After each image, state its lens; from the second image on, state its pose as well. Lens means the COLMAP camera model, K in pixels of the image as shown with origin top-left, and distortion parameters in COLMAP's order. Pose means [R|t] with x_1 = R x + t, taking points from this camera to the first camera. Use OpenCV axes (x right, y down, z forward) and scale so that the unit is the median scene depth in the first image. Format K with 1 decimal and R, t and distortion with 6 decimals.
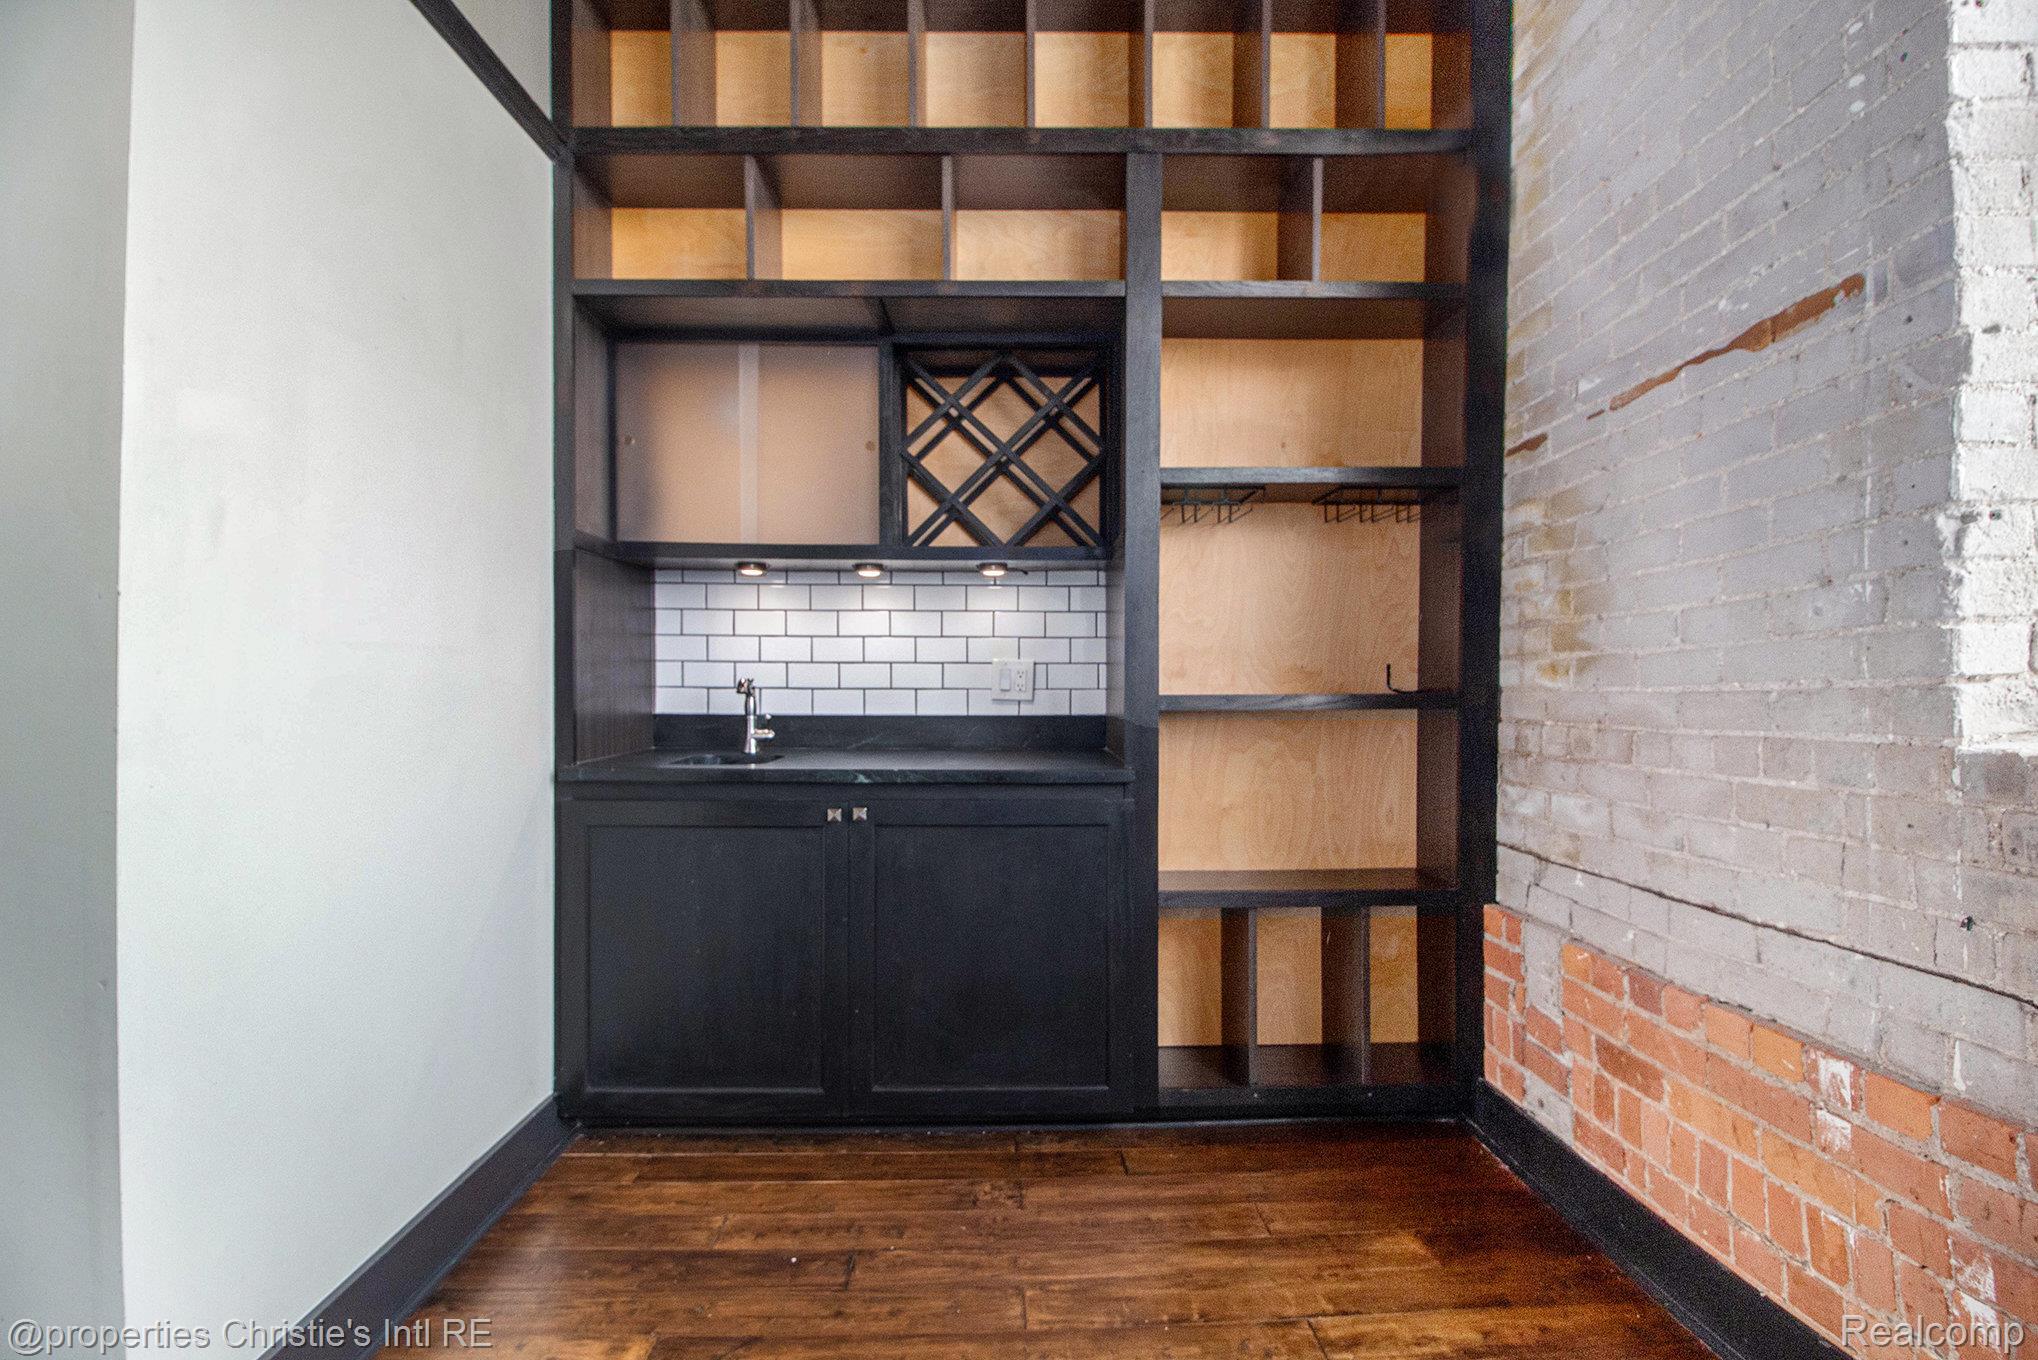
lens RADIAL K [[944.3, 0, 1011.5], [0, 944.3, 642.2], [0, 0, 1]] dist [0.002221, 0.000113]
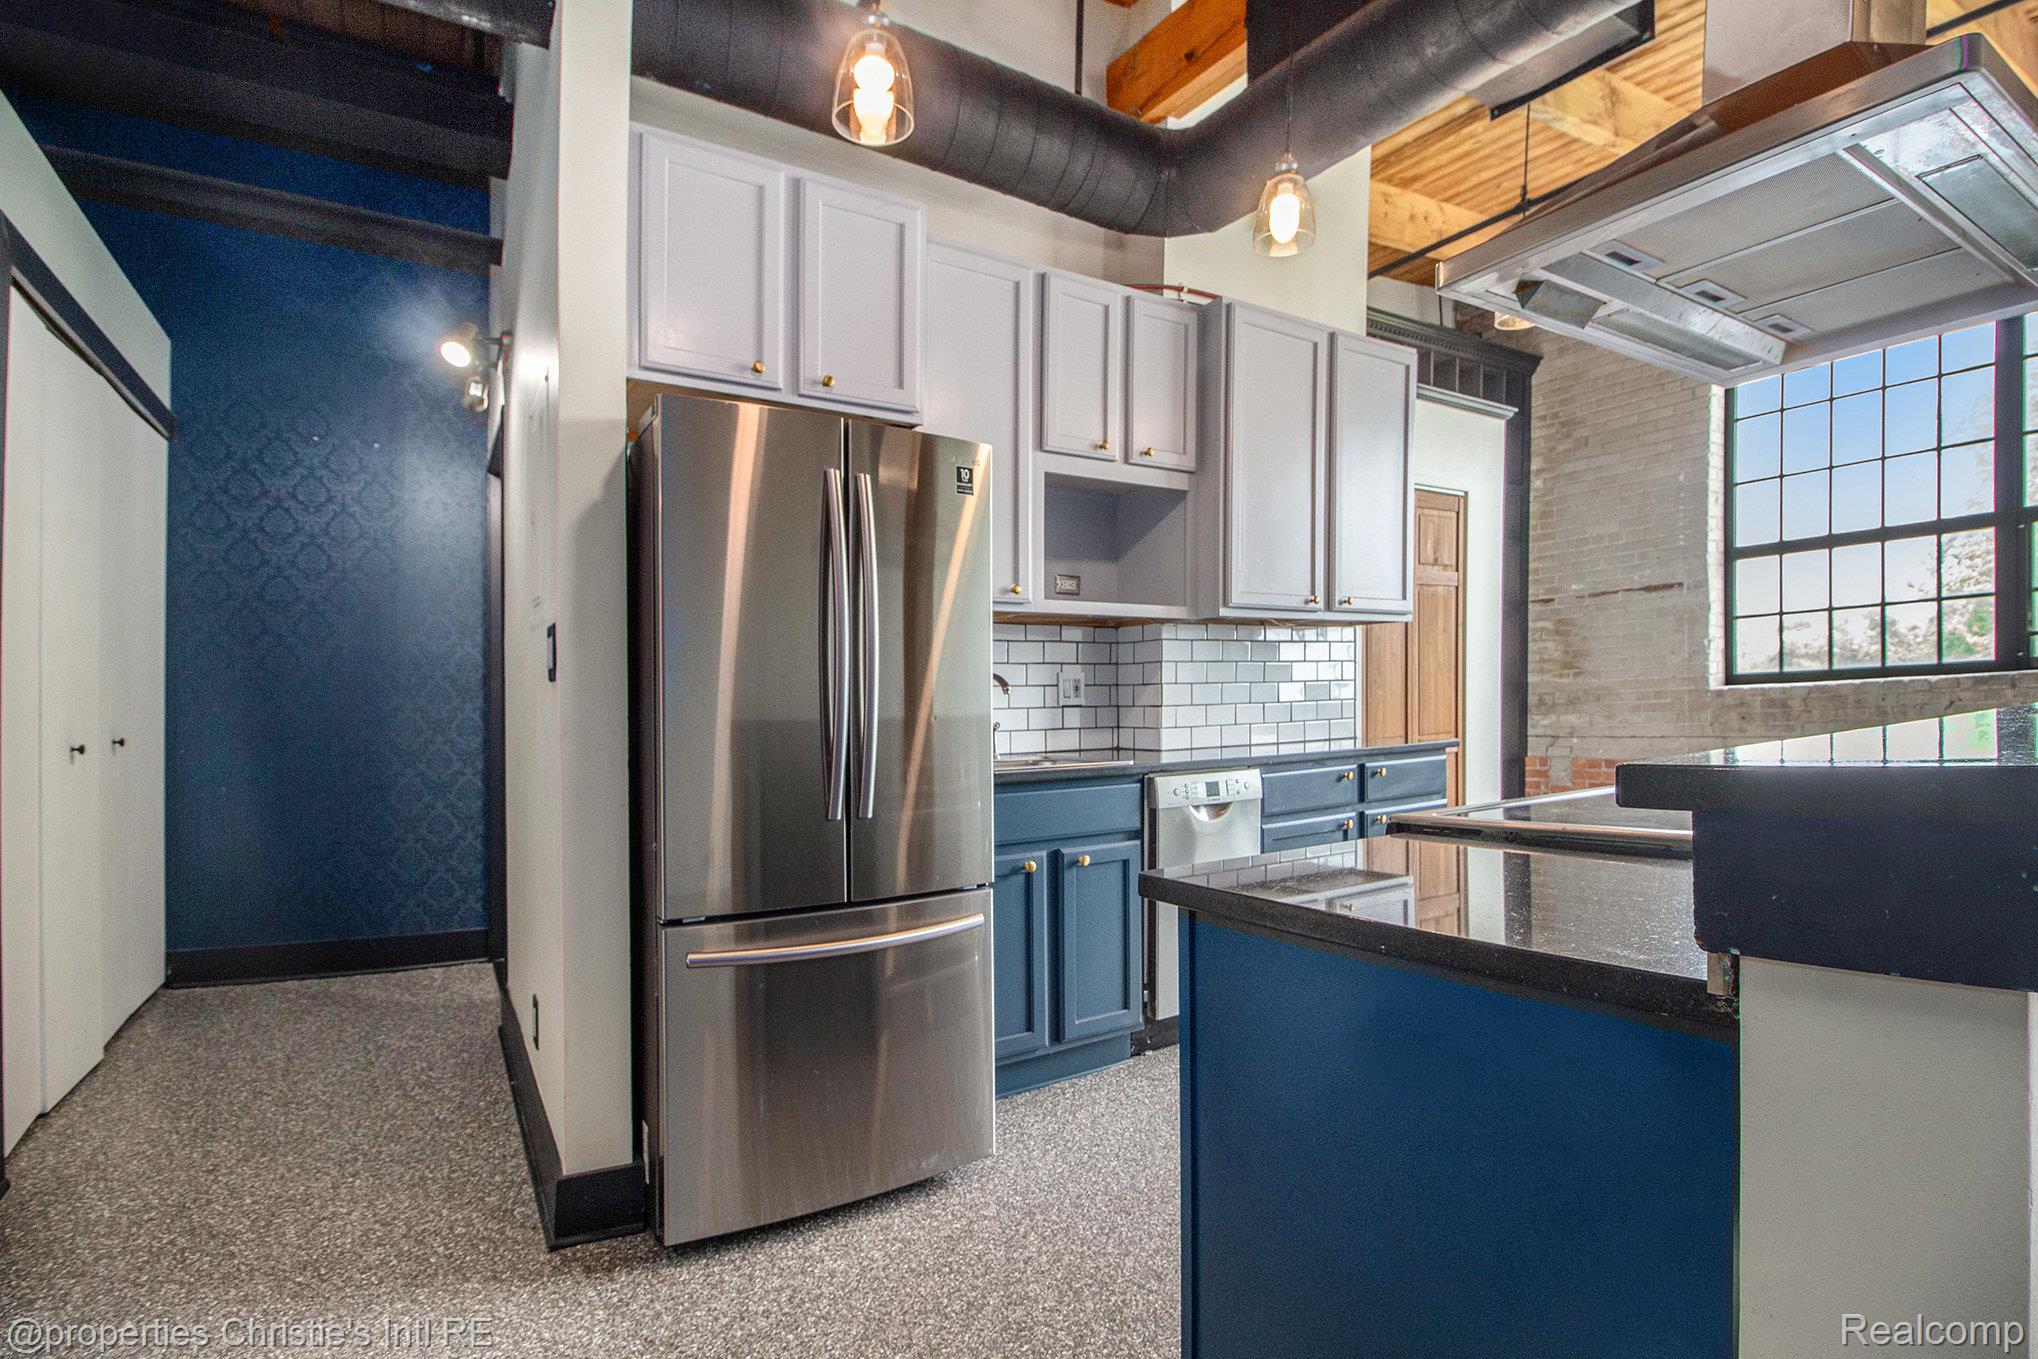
lens RADIAL K [[944.3, 0, 1017.3], [0, 944.3, 676.7], [0, 0, 1]] dist [0.002221, 0.000113]
pose [[0.858812, -0.009153, 0.512209, -2.902065], [0.002349, 0.999900, 0.013929, -0.016768], [-0.512285, -0.010759, 0.858748, -0.859505]]
